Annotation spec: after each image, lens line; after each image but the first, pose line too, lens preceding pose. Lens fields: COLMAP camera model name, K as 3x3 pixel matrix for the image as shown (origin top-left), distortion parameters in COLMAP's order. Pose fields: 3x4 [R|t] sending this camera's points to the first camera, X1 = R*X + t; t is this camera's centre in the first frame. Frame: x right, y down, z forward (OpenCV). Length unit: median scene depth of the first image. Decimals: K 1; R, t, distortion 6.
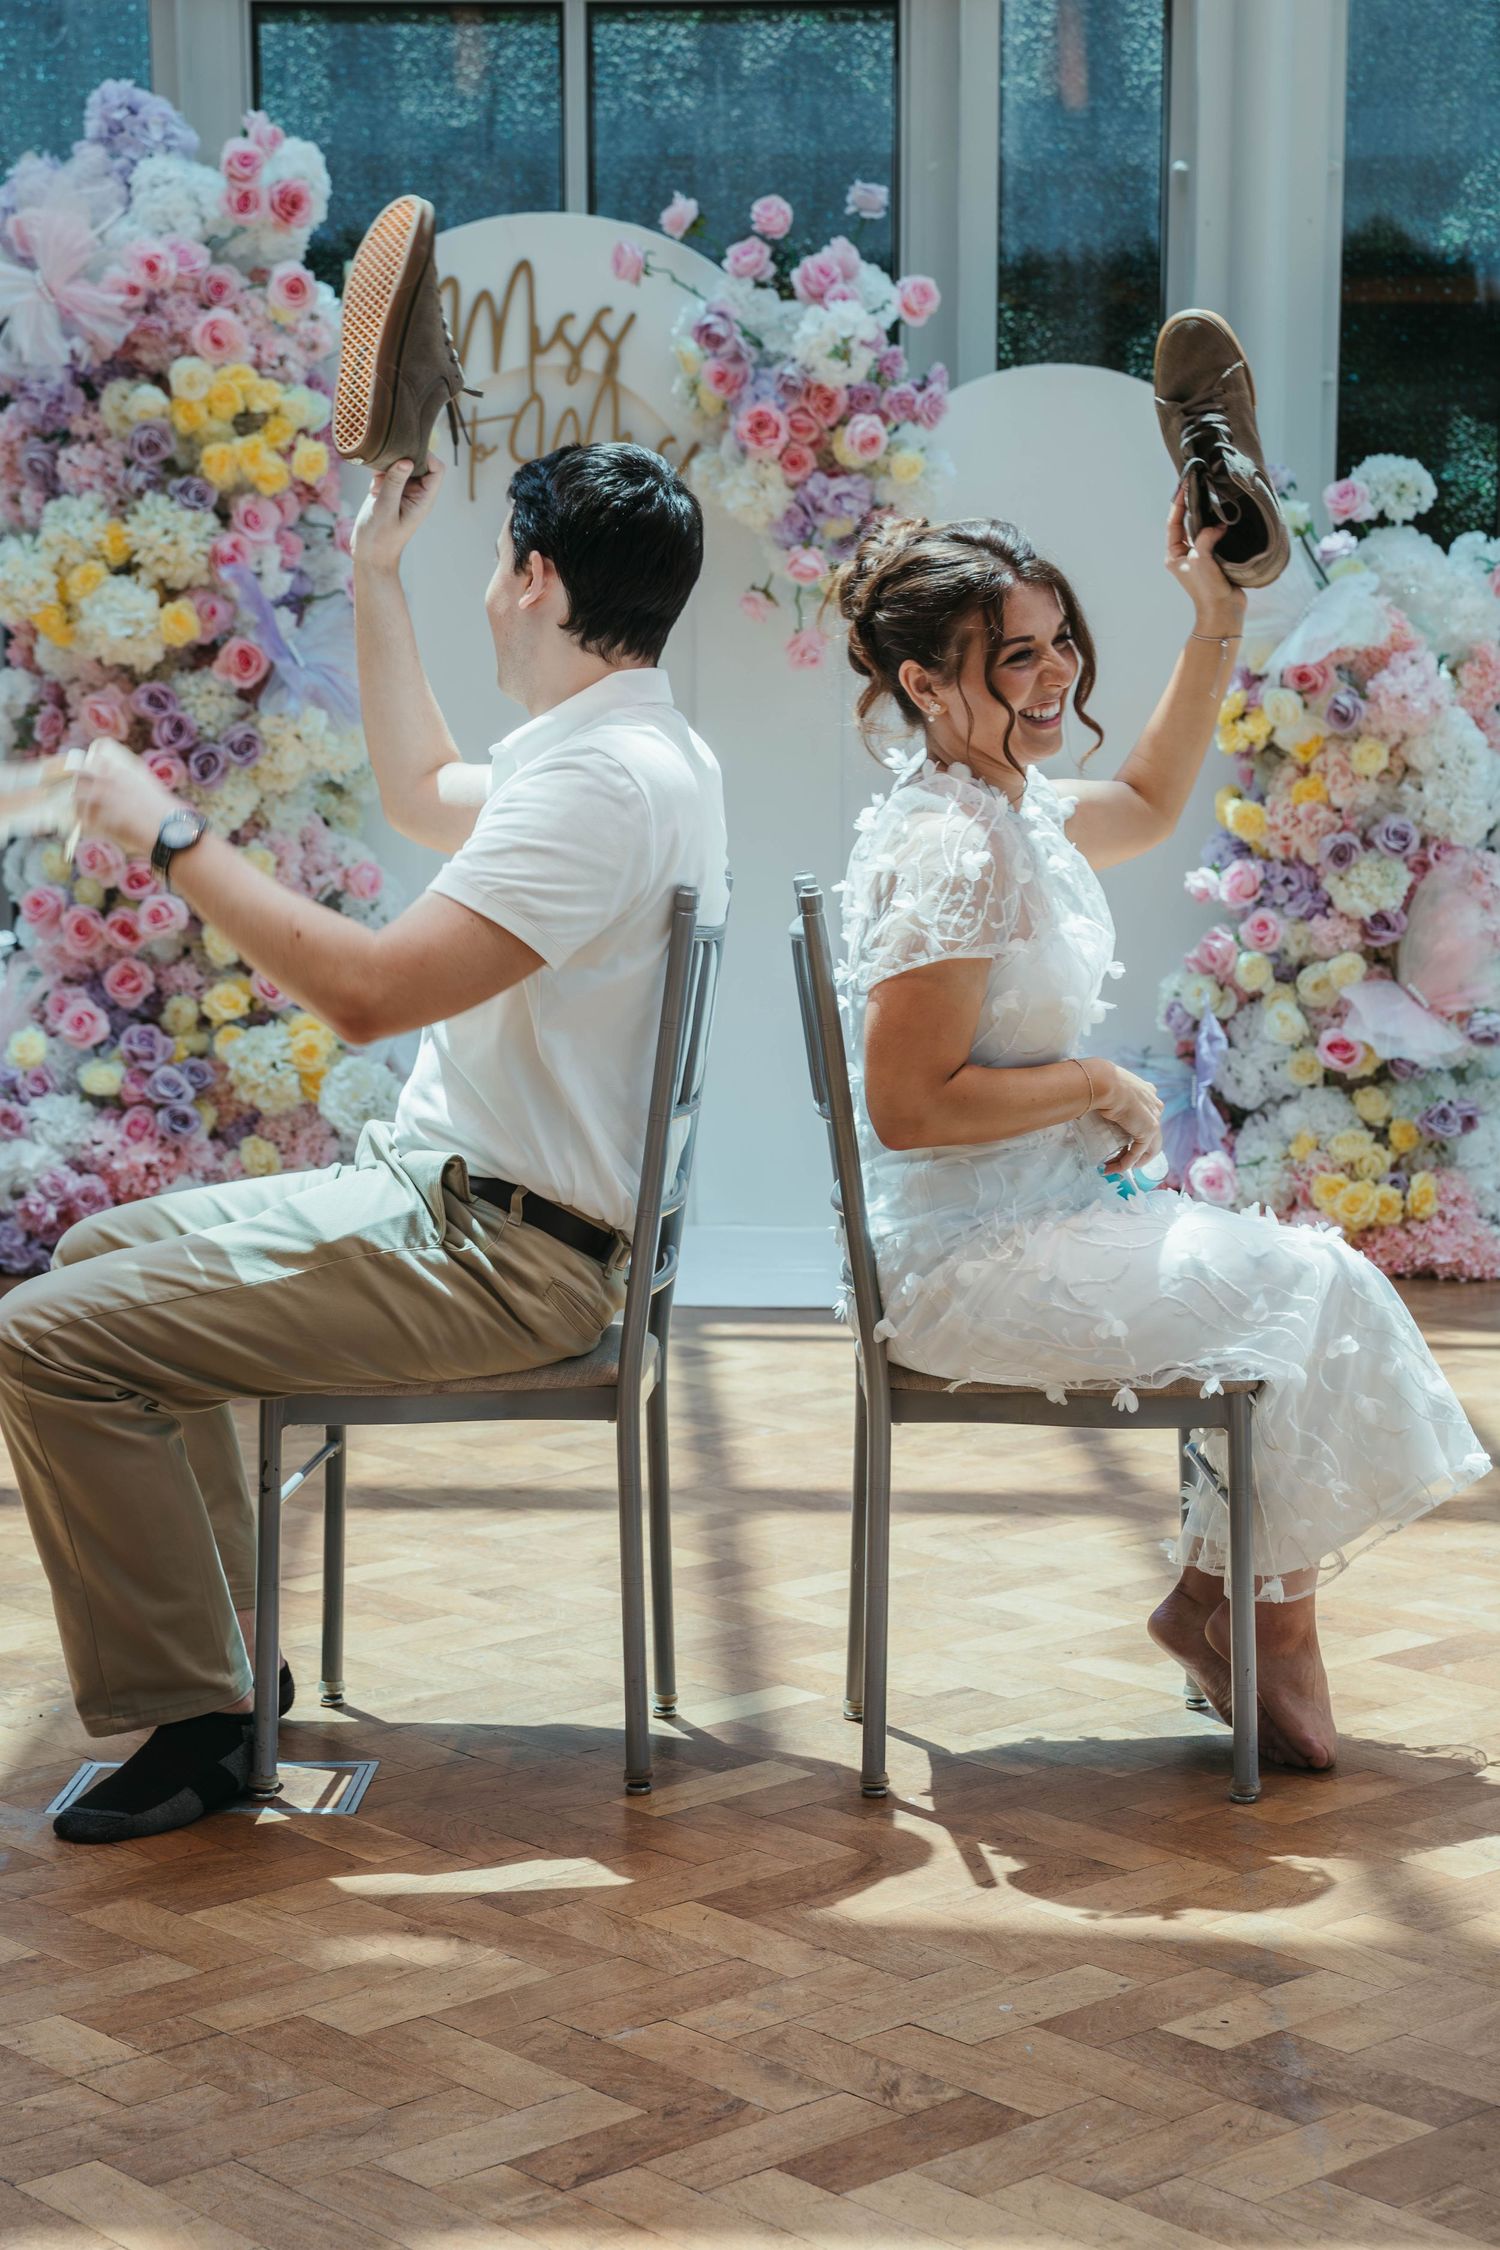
lens RADIAL K [[3897.2, 0, 753.2], [0, 3897.2, 1139.9], [0, 0, 1]] dist [0.185825, 0.000000]
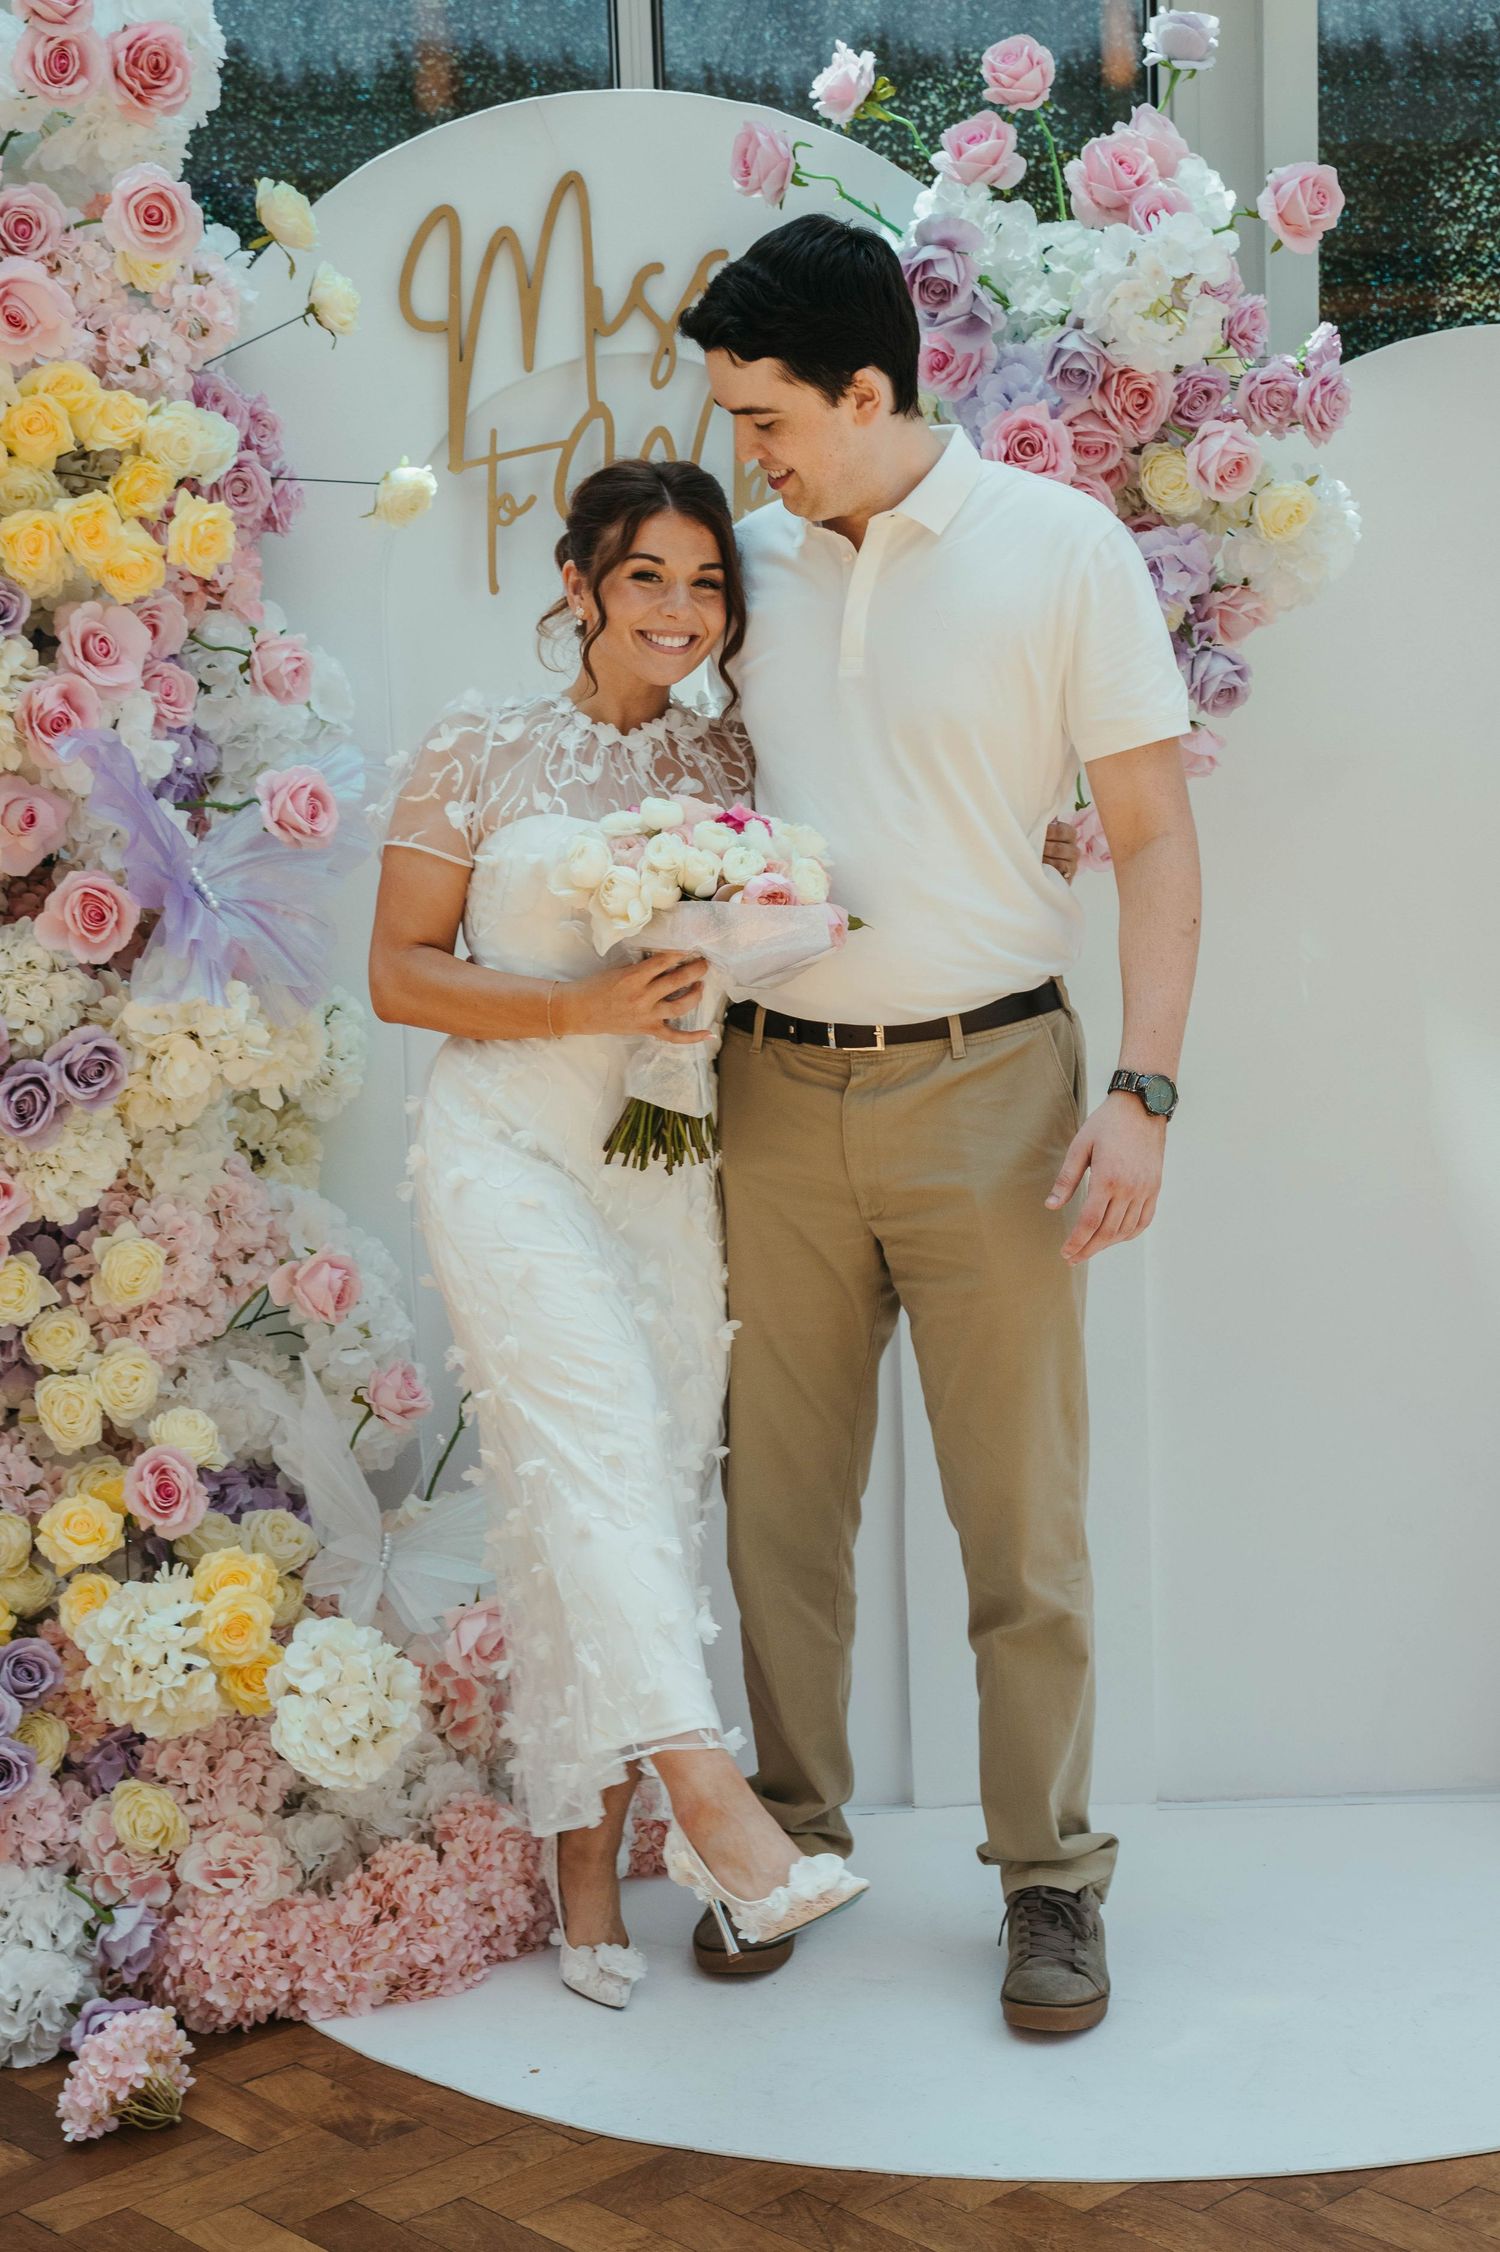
lens RADIAL K [[3316.6, 0, 760.3], [0, 3316.6, 1107.9], [0, 0, 1]] dist [0.083806, 0.000000]
pose [[0.999255, -0.033911, 0.018402, -0.046320], [0.033683, 0.999354, 0.012538, -0.096765], [-0.018815, -0.011909, 0.999752, 0.534581]]
